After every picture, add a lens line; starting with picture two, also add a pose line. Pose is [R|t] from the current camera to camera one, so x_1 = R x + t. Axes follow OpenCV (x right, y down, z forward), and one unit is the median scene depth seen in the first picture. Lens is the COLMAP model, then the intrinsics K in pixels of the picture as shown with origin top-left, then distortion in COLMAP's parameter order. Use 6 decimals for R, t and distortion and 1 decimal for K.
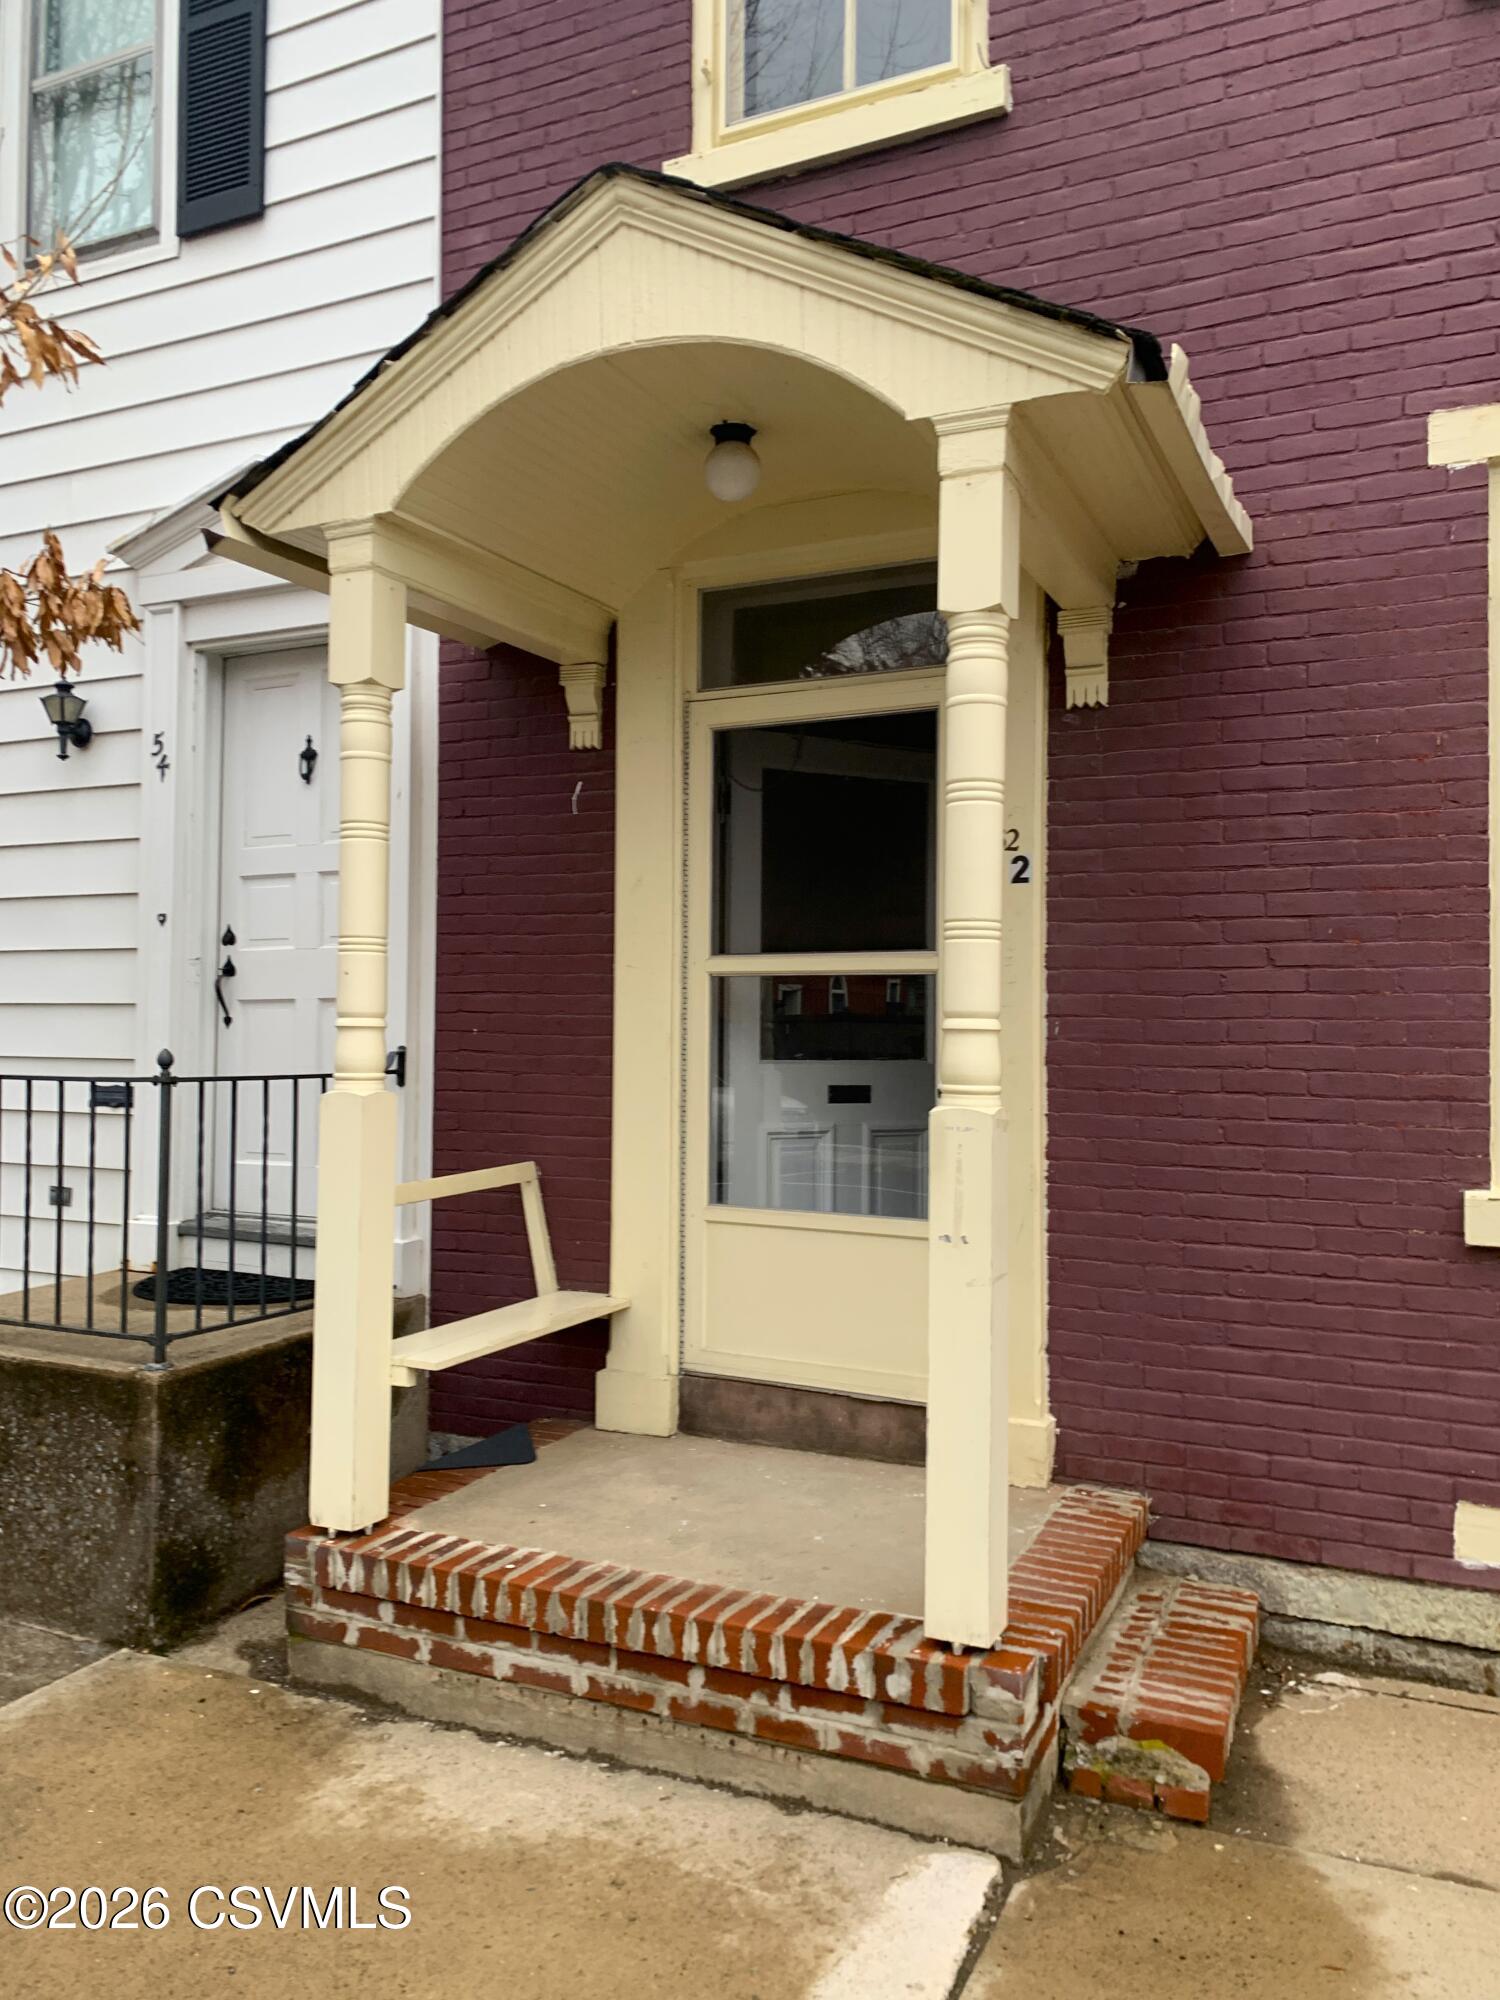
lens RADIAL K [[1512.3, 0, 753.0], [0, 1512.3, 993.6], [0, 0, 1]] dist [0.038050, -0.000482]
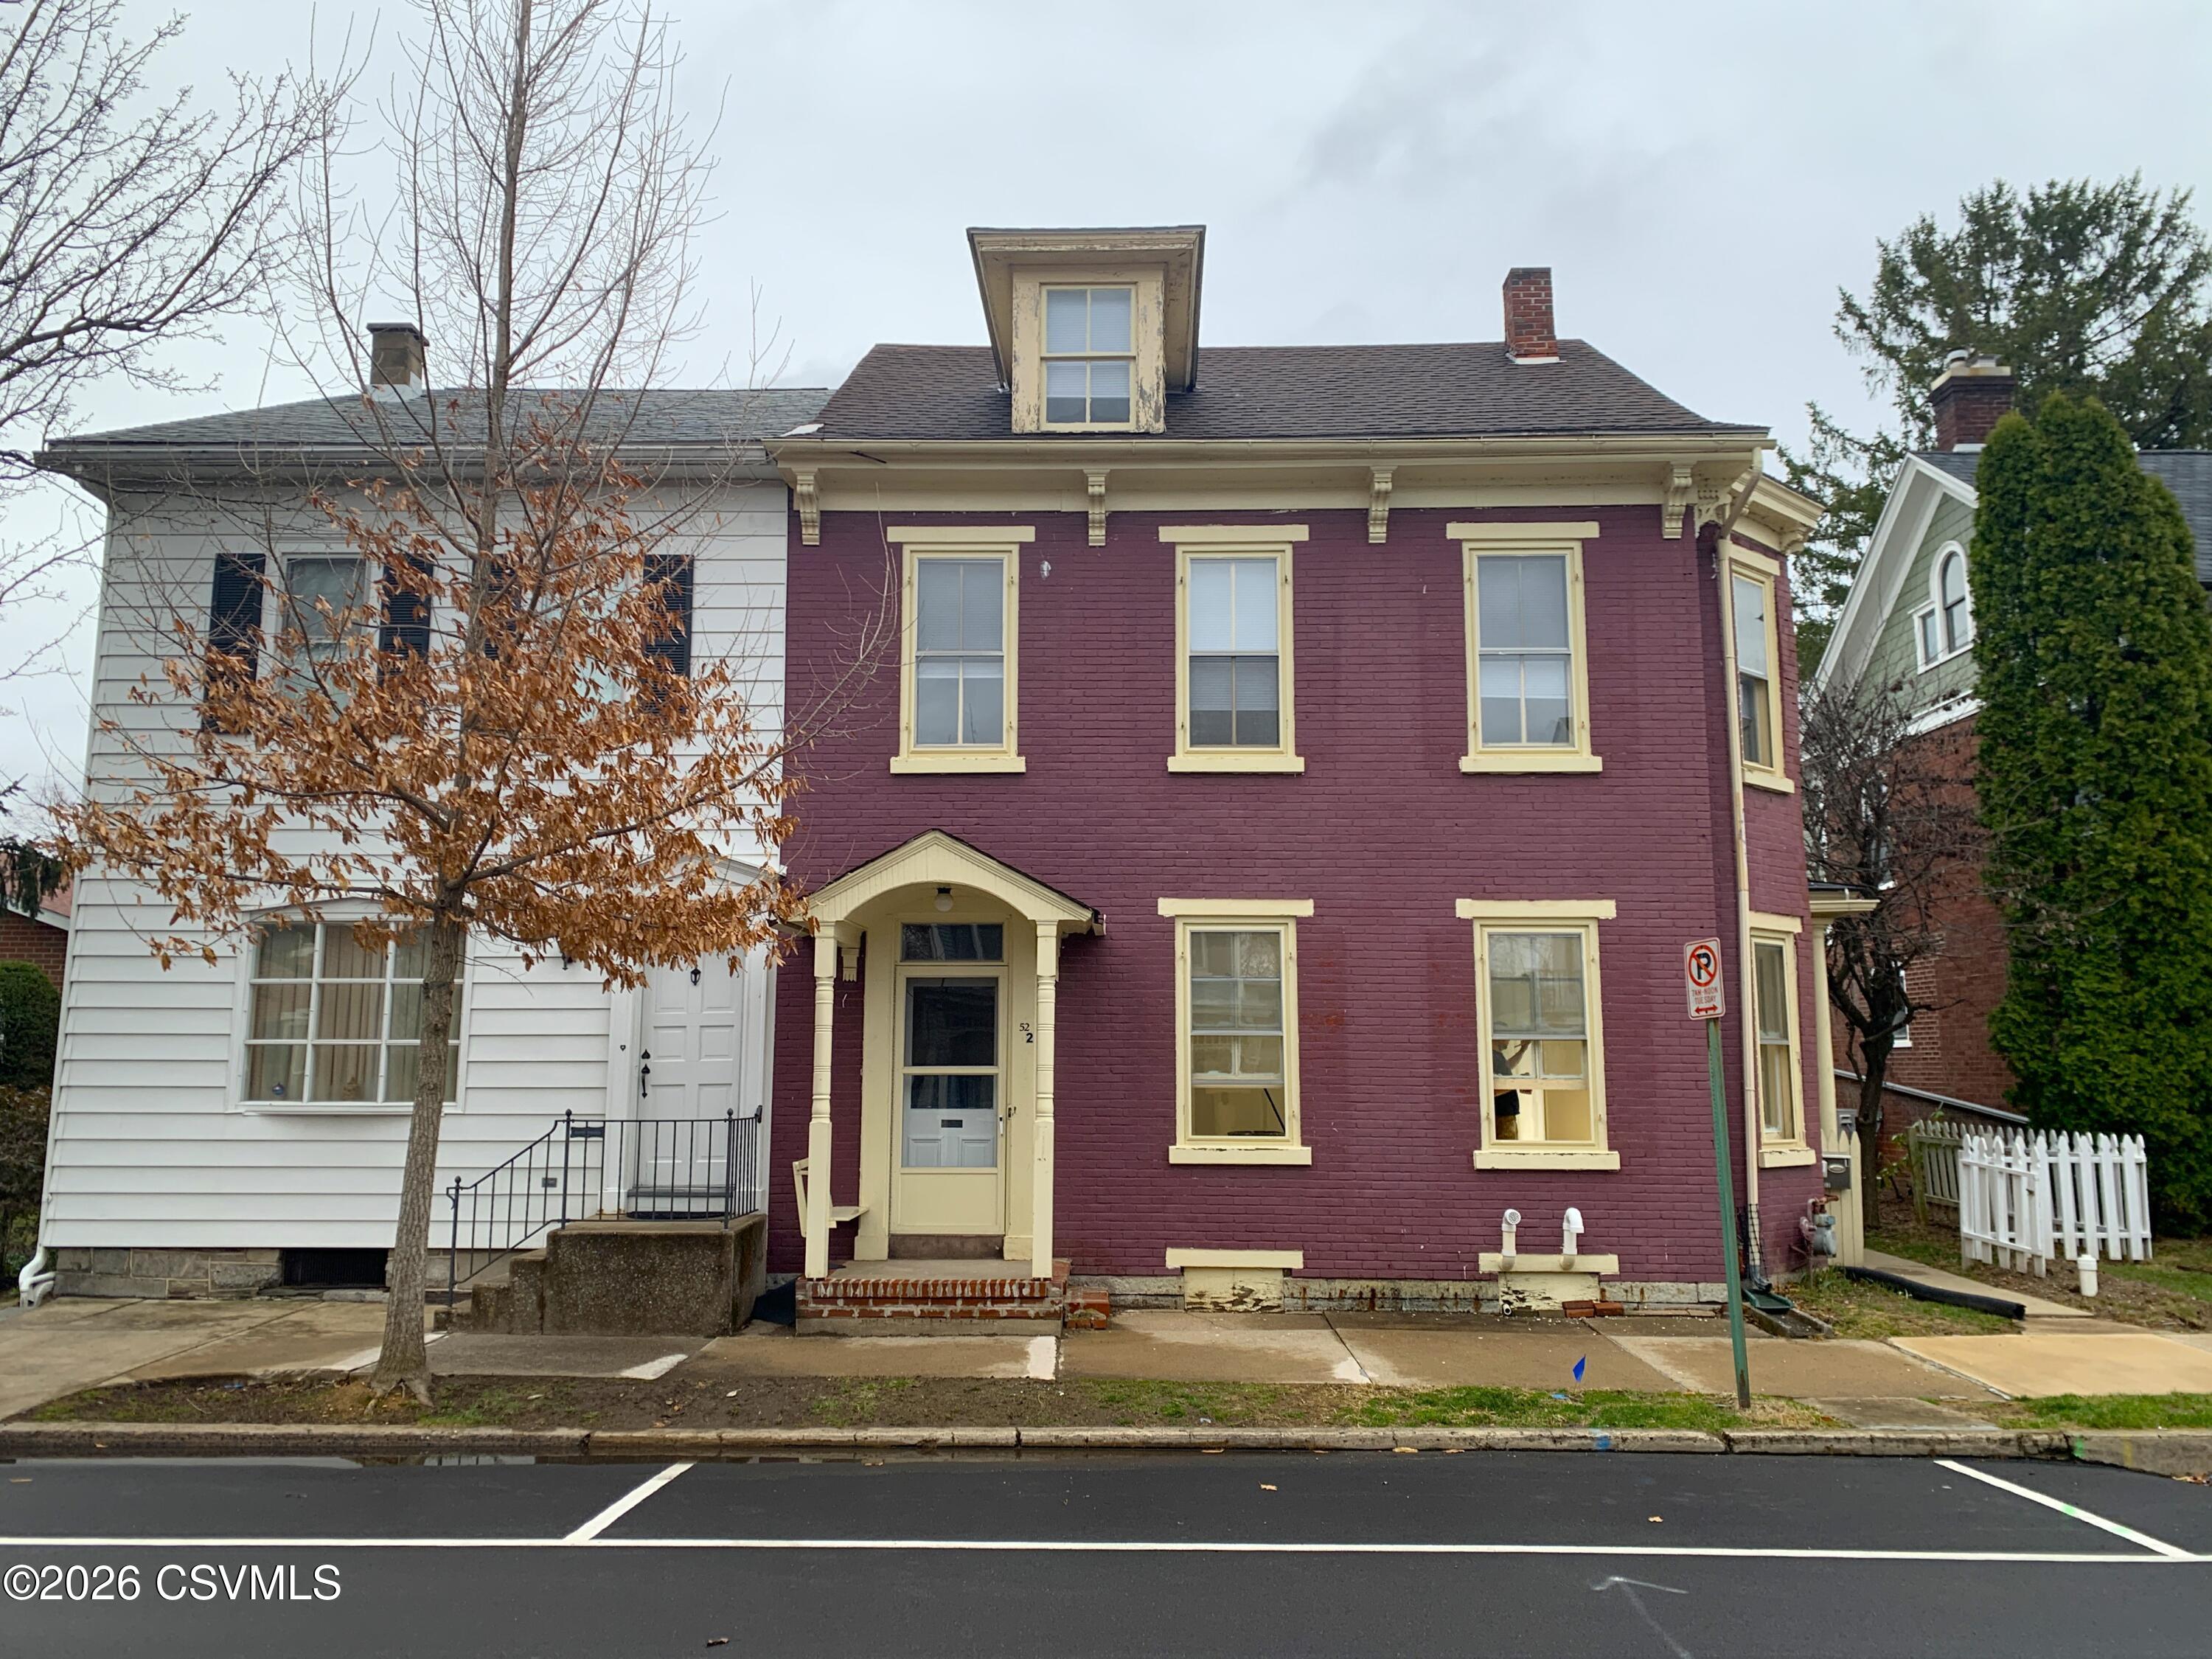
lens RADIAL K [[1672.6, 0, 1105.9], [0, 1672.6, 829.7], [0, 0, 1]] dist [0.038050, -0.000482]
pose [[0.910437, 0.049982, 0.410616, -1.143883], [-0.001360, 0.993029, -0.117861, -0.114658], [-0.413645, 0.106746, 0.904159, -2.215036]]
